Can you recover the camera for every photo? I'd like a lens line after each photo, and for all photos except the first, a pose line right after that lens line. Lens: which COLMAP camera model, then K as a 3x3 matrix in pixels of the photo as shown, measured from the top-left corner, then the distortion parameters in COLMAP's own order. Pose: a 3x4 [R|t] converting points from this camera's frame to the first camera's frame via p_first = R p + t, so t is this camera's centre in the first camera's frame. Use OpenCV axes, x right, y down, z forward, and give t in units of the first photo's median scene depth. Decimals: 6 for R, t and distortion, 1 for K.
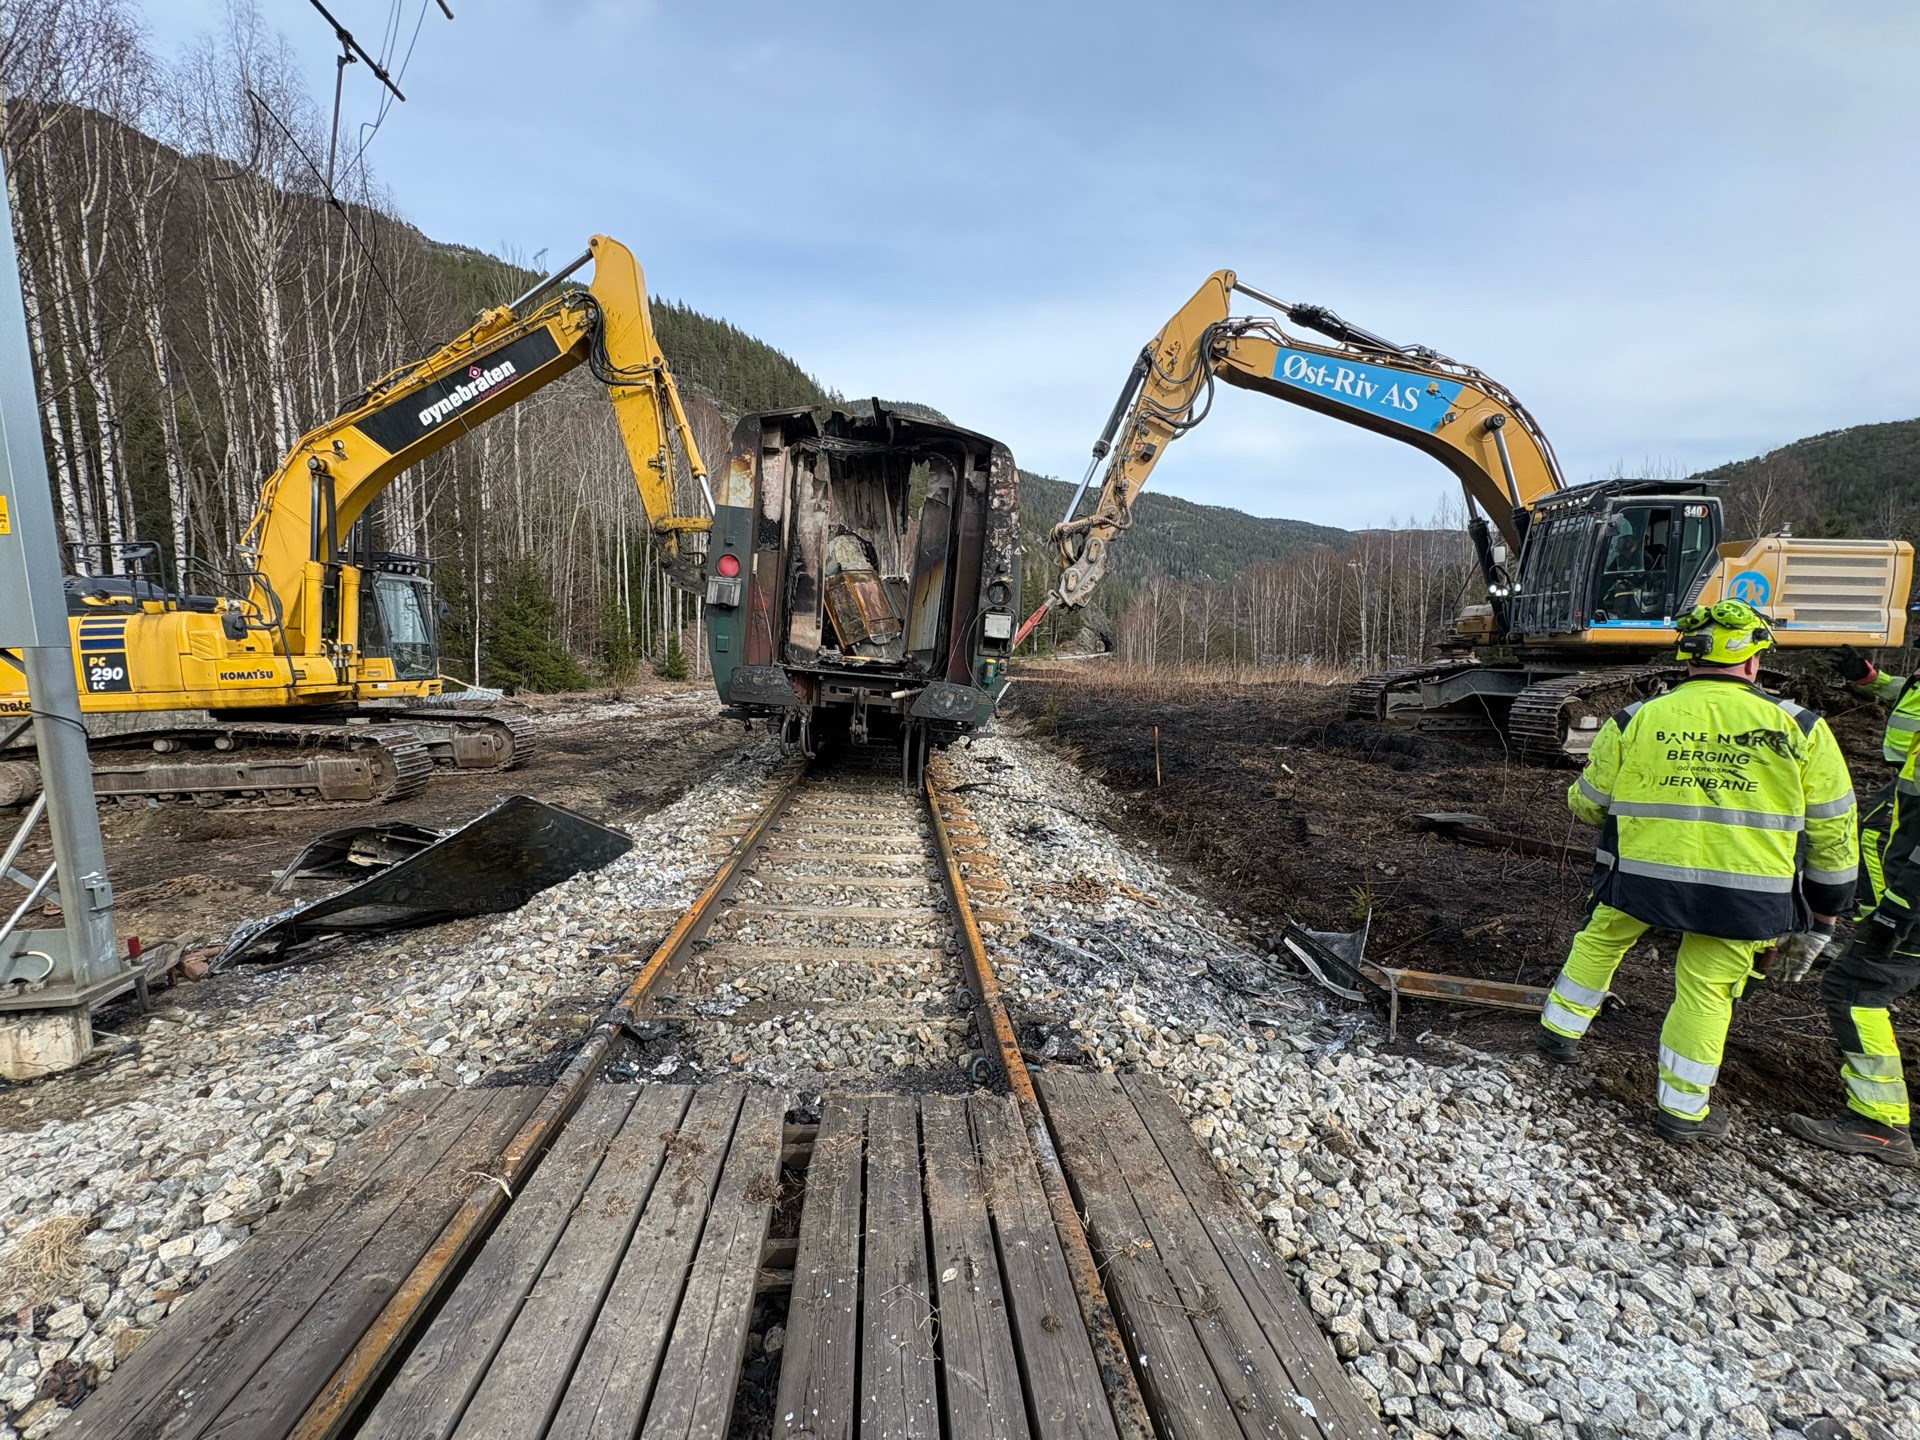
lens RADIAL K [[760.2, 0, 955.3], [0, 760.2, 724.1], [0, 0, 1]] dist [0.004923, -0.000589]
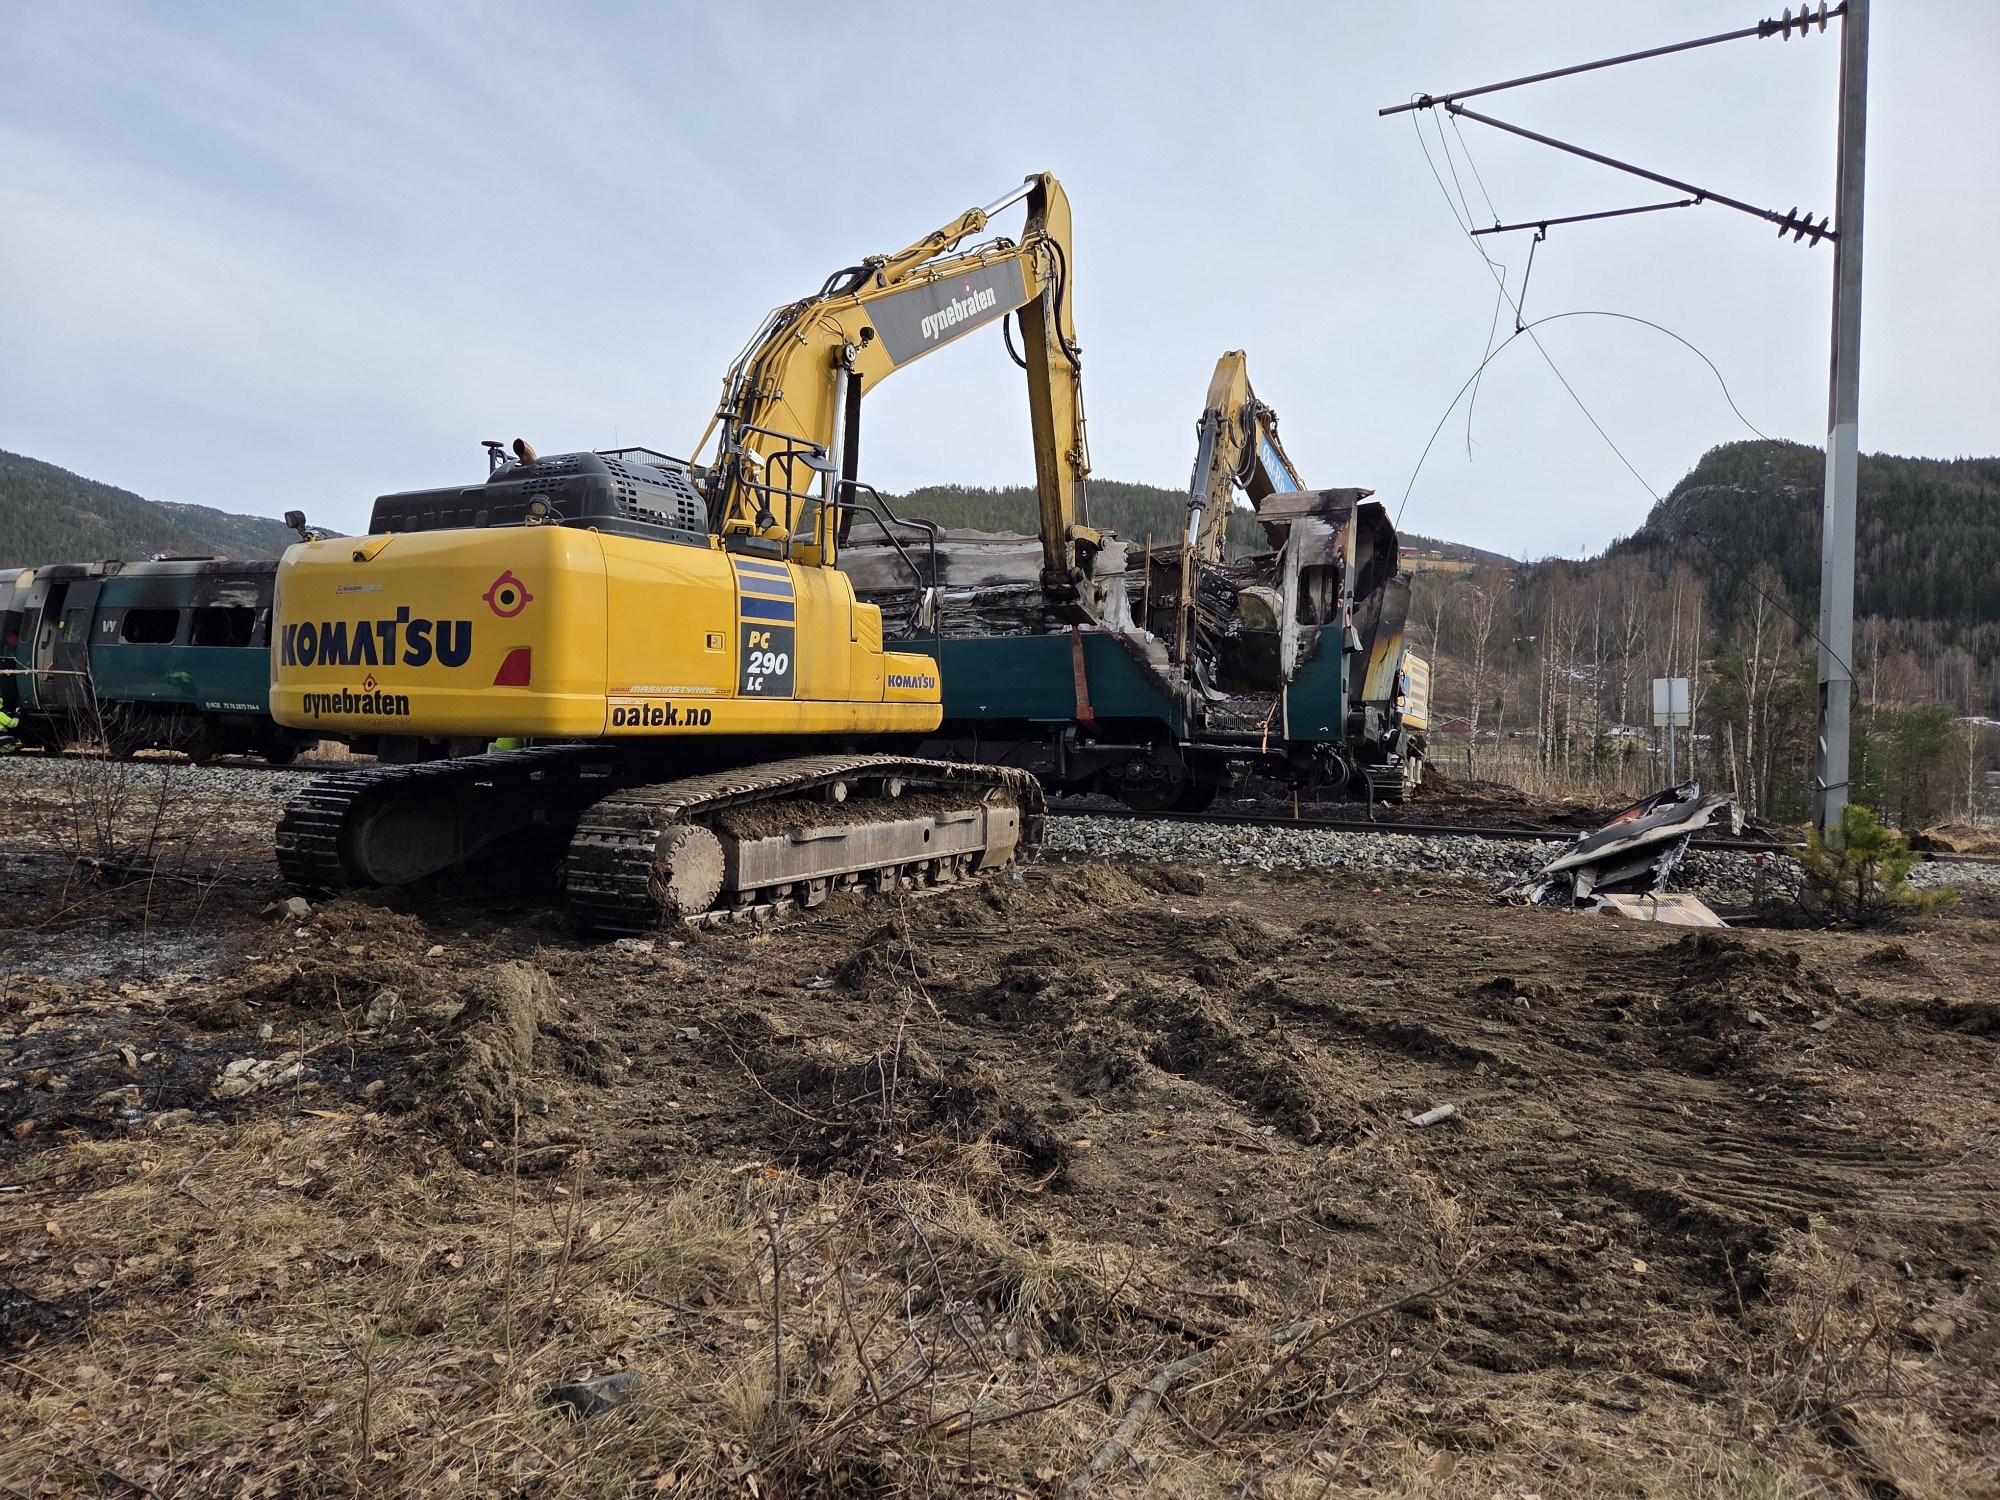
lens RADIAL K [[1327.1, 0, 1000.0], [0, 1327.1, 750.0], [0, 0, 1]] dist [0.064420, -0.000466]
pose [[0.506371, 0.018516, 0.862117, -1.699421], [0.044971, 0.997842, -0.047845, 0.045780], [-0.861143, 0.062997, 0.504445, 0.346591]]
